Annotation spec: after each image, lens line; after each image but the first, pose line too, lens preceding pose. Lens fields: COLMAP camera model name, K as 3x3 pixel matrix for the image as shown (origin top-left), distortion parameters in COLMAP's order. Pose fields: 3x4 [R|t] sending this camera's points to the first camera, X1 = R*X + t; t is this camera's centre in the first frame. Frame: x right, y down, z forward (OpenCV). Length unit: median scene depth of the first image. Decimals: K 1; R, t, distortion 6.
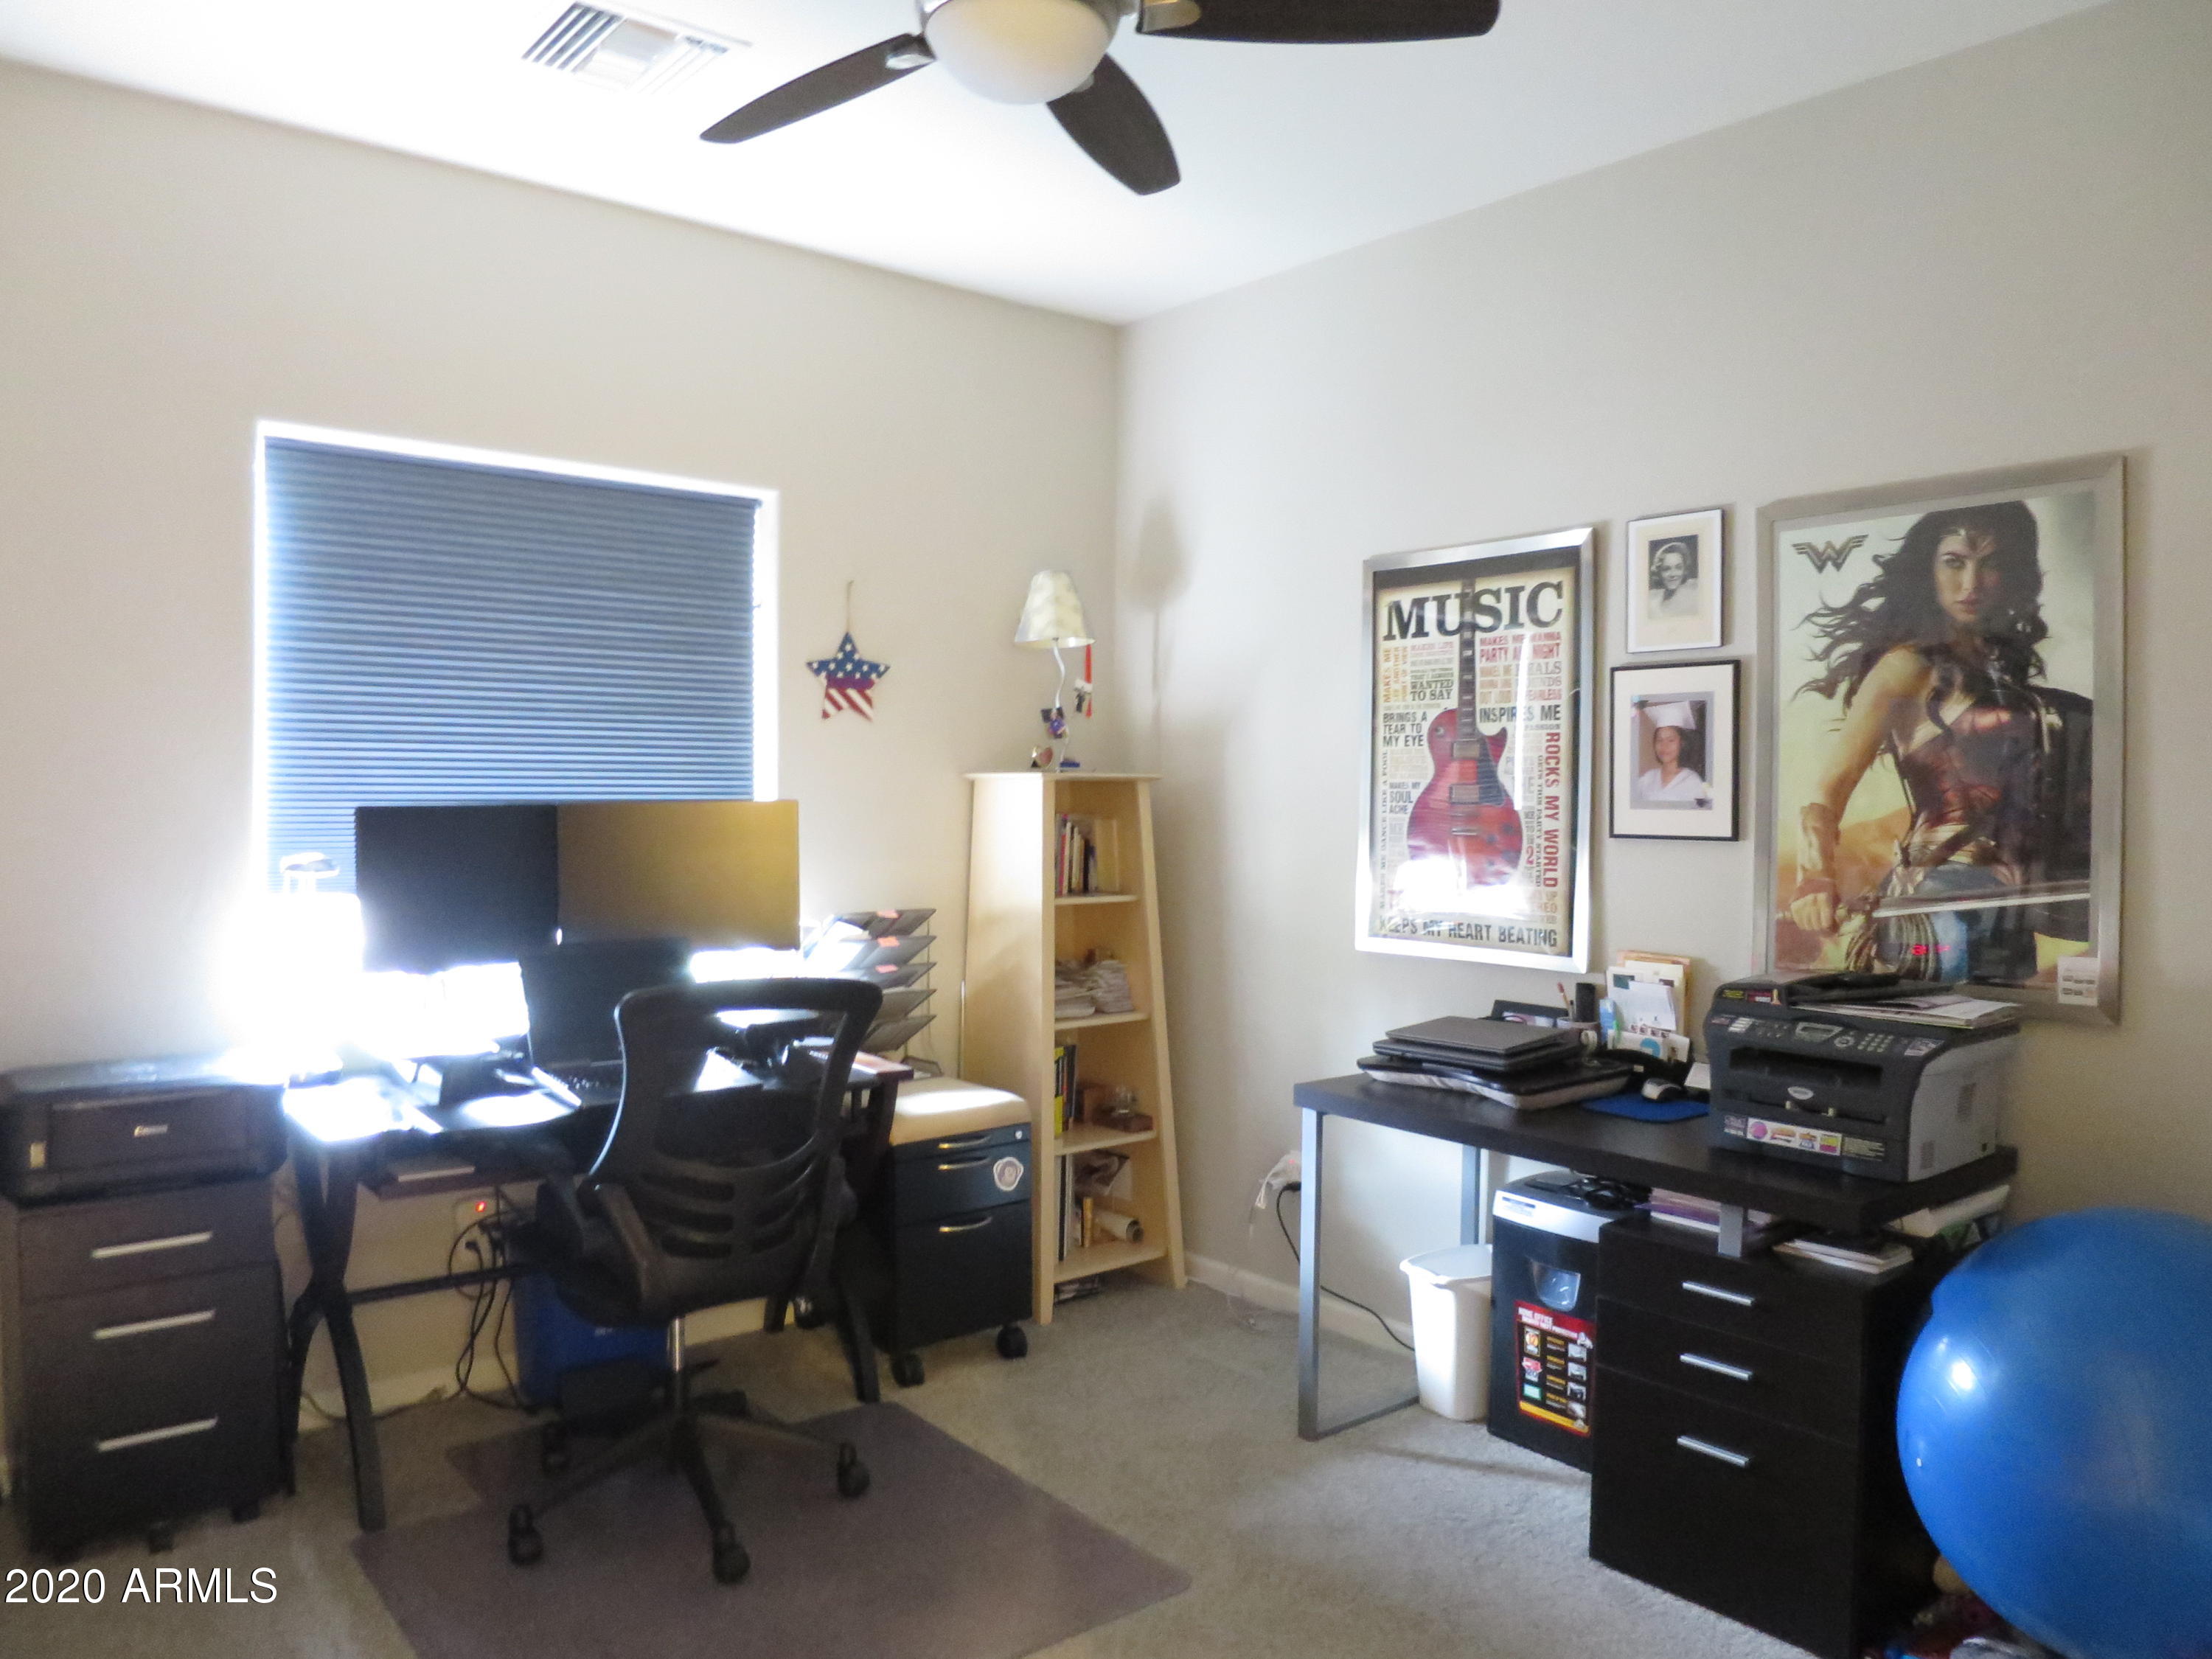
lens RADIAL K [[1570.2, 0, 1104.0], [0, 1570.2, 830.1], [0, 0, 1]] dist [-0.021685, 0.004328]
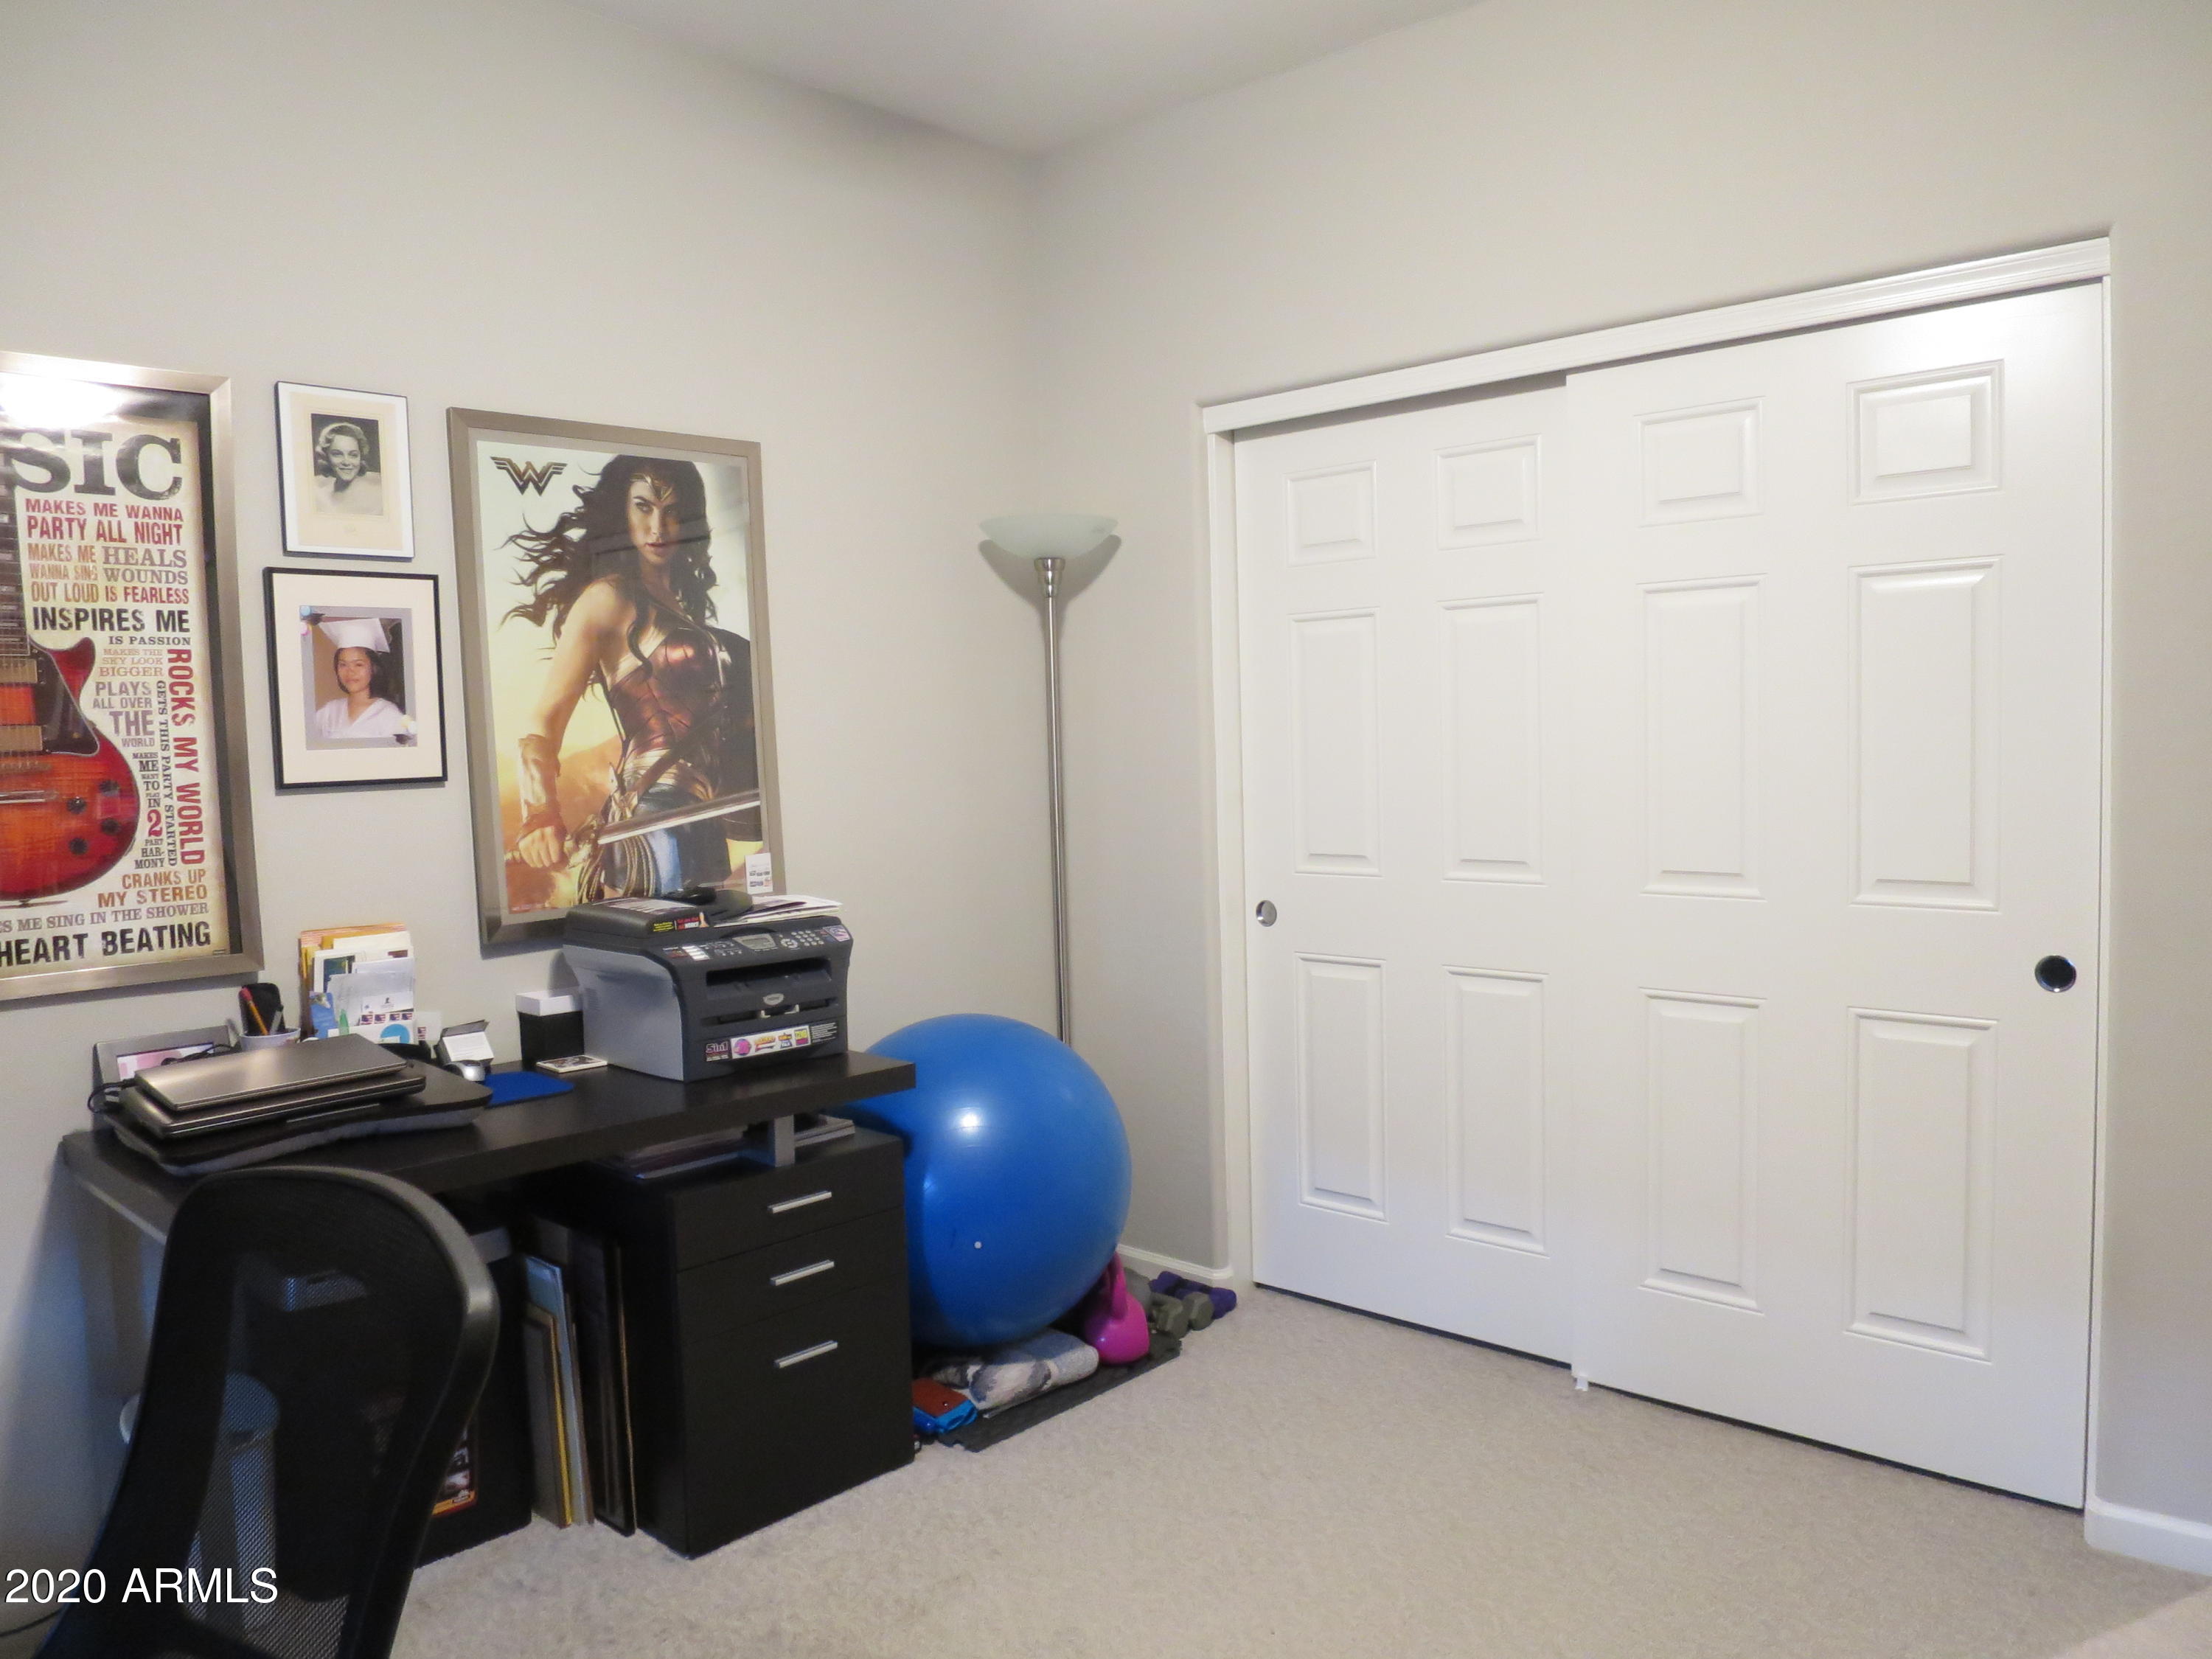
lens RADIAL K [[1570.2, 0, 1106.3], [0, 1570.2, 822.3], [0, 0, 1]] dist [-0.021685, 0.004328]
pose [[-0.091910, -0.062847, 0.993782, -0.540720], [0.055183, 0.996151, 0.068101, -0.009778], [-0.994237, 0.061099, -0.088088, 0.745998]]
